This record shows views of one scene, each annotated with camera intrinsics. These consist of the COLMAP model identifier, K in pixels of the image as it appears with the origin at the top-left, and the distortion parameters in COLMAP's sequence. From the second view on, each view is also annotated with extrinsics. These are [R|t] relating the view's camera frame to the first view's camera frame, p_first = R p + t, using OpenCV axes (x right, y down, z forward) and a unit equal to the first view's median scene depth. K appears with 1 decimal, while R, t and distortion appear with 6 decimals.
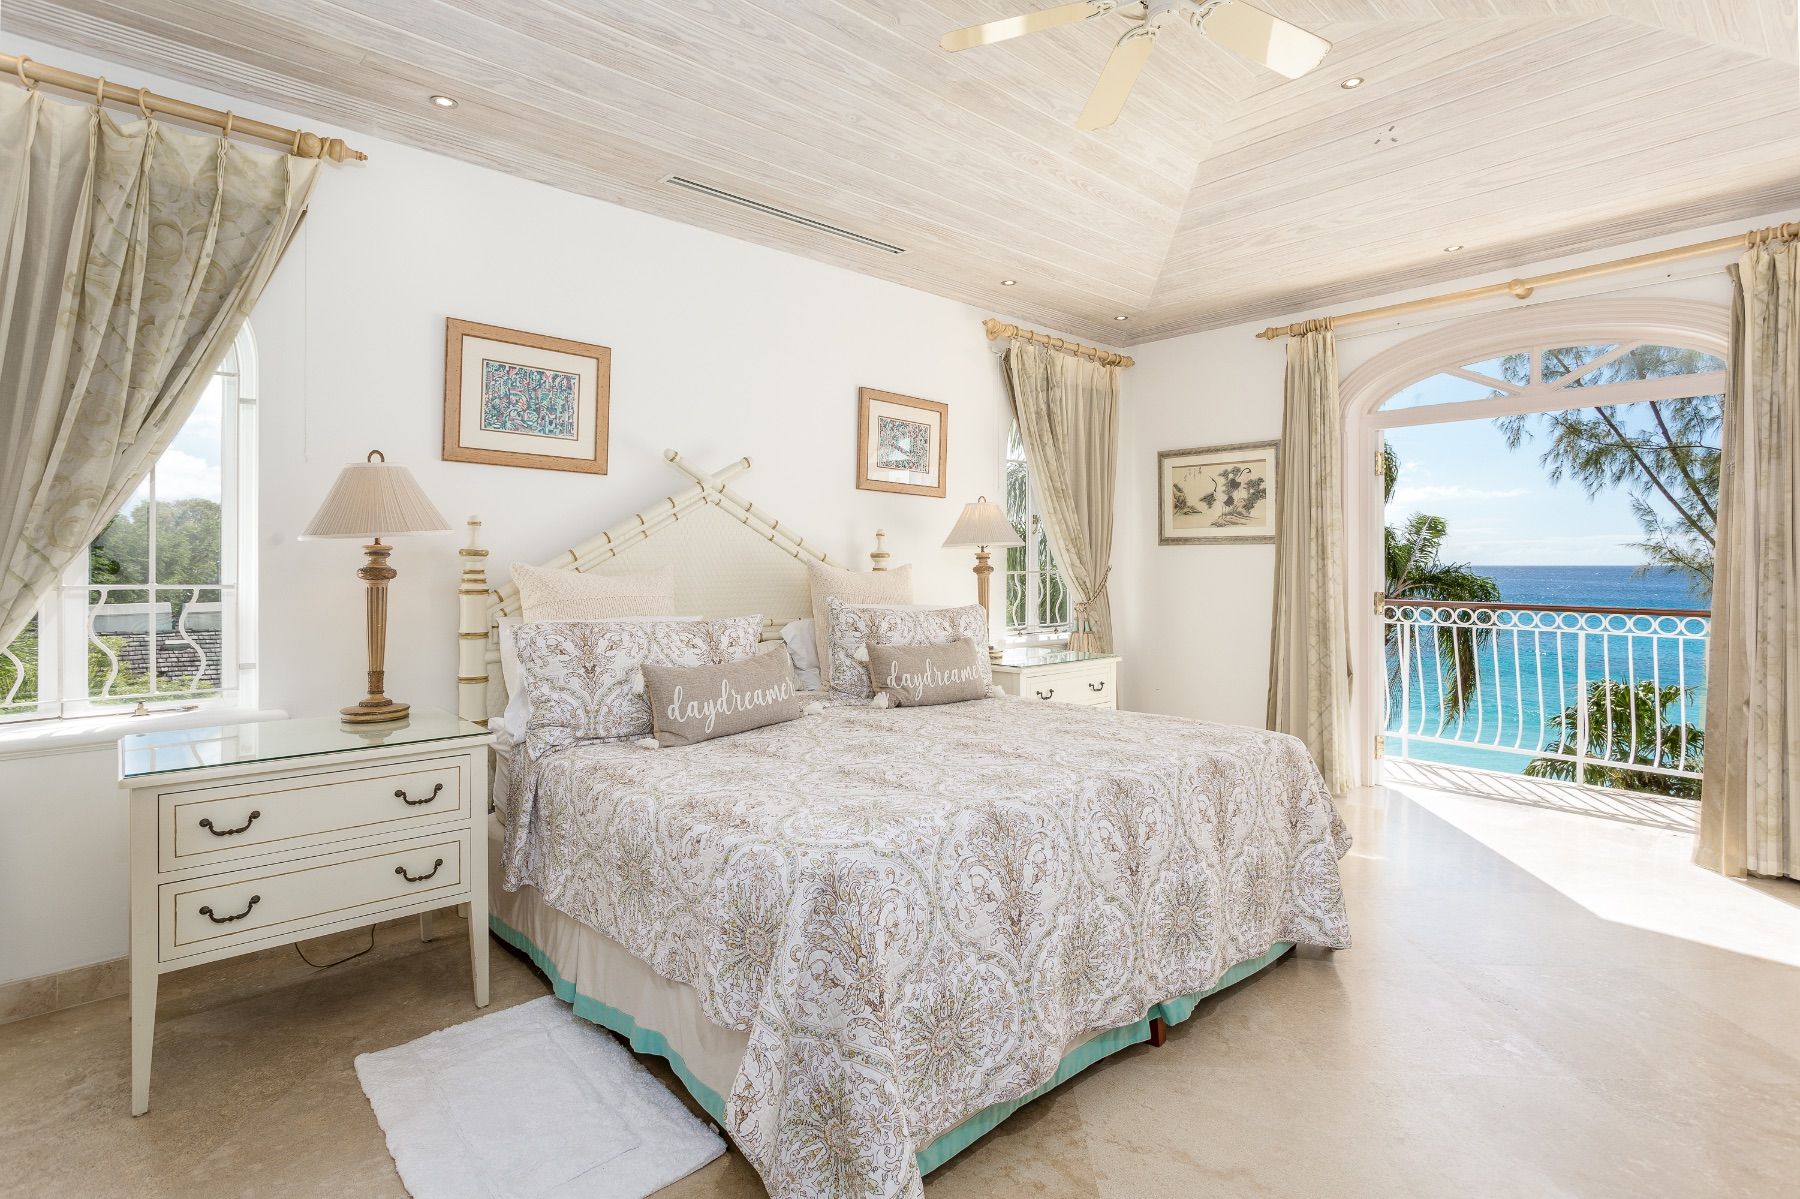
lens RADIAL K [[880.6, 0, 900.4], [0, 880.6, 564.4], [0, 0, 1]] dist [-0.019595, -0.000128]
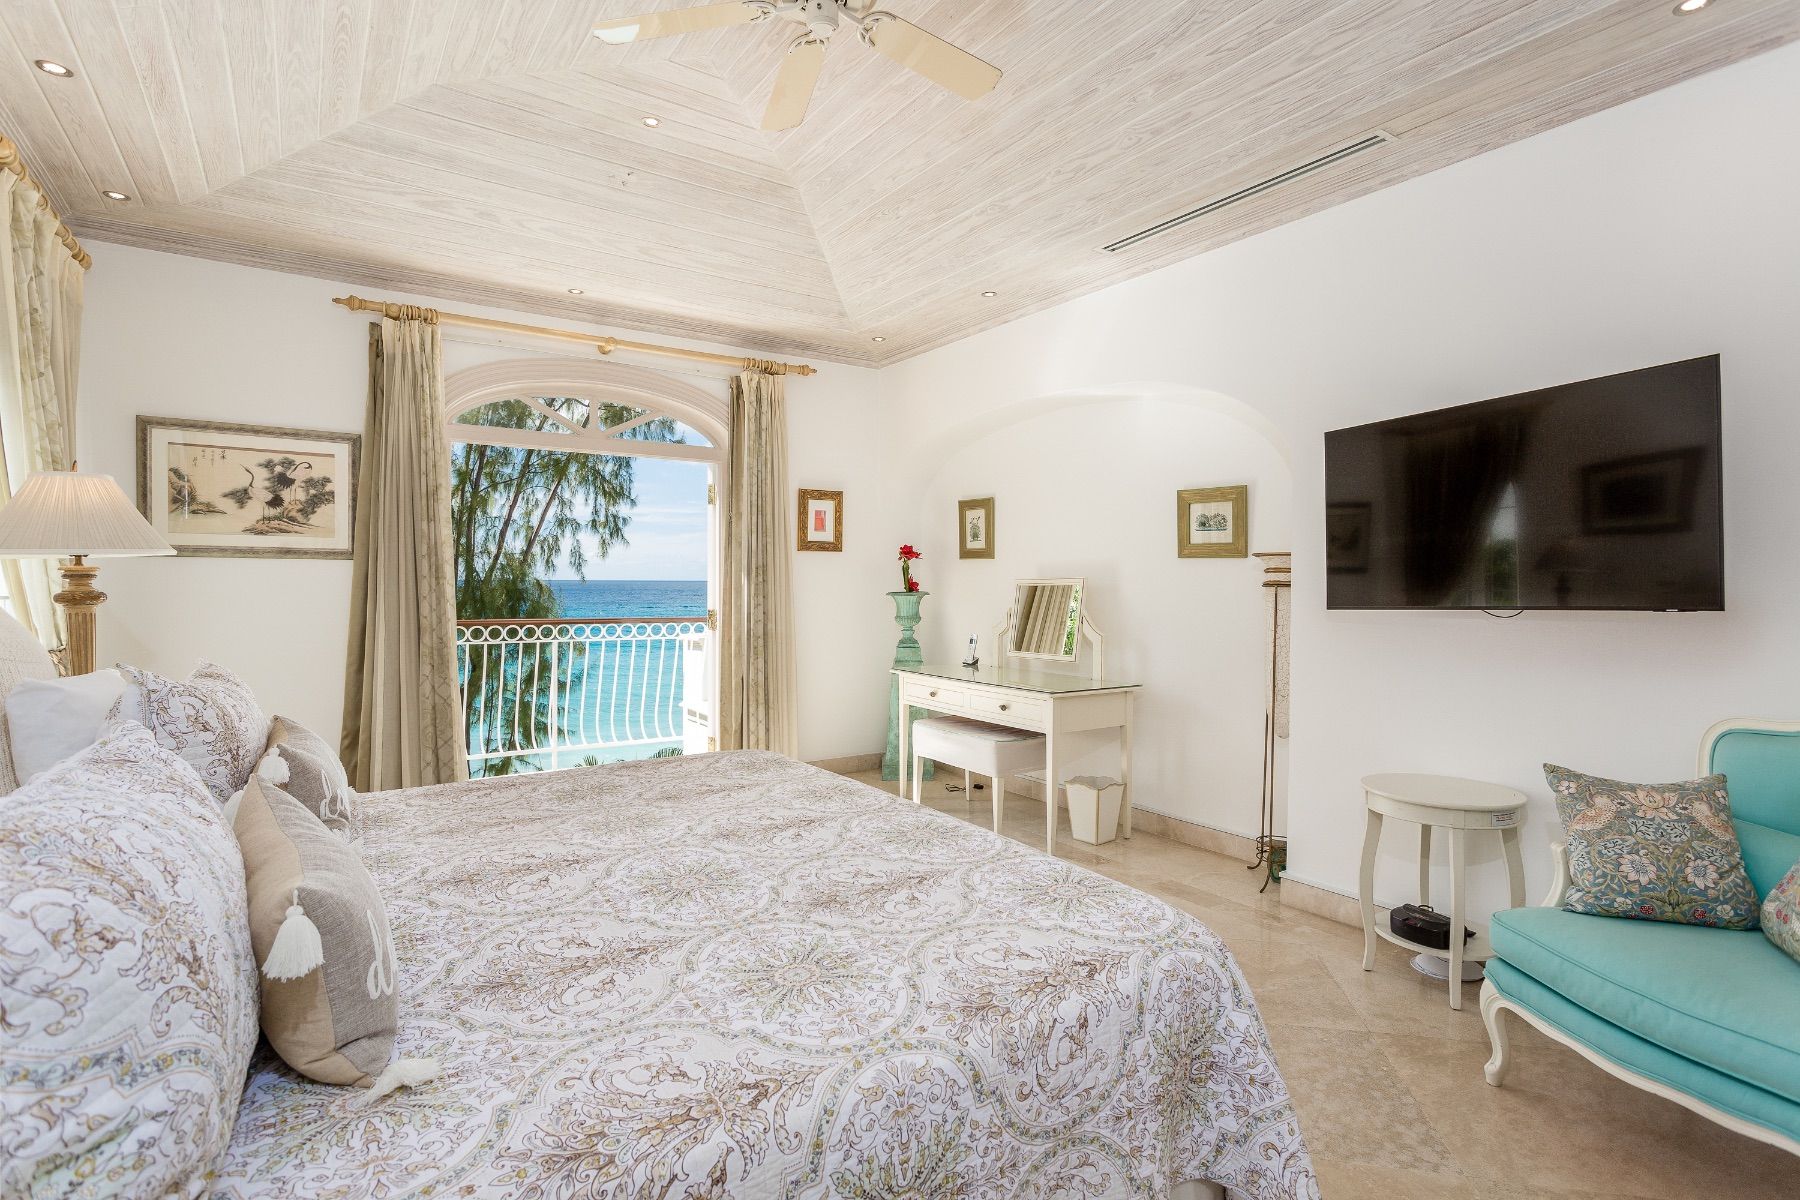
lens RADIAL K [[869.8, 0, 900.0], [0, 869.8, 600.0], [0, 0, 1]] dist [-0.000541, -0.000092]
pose [[0.134144, -0.021784, 0.990722, -0.318452], [-0.004052, 0.999738, 0.022530, -0.005919], [-0.990954, -0.007036, 0.134020, 0.377425]]
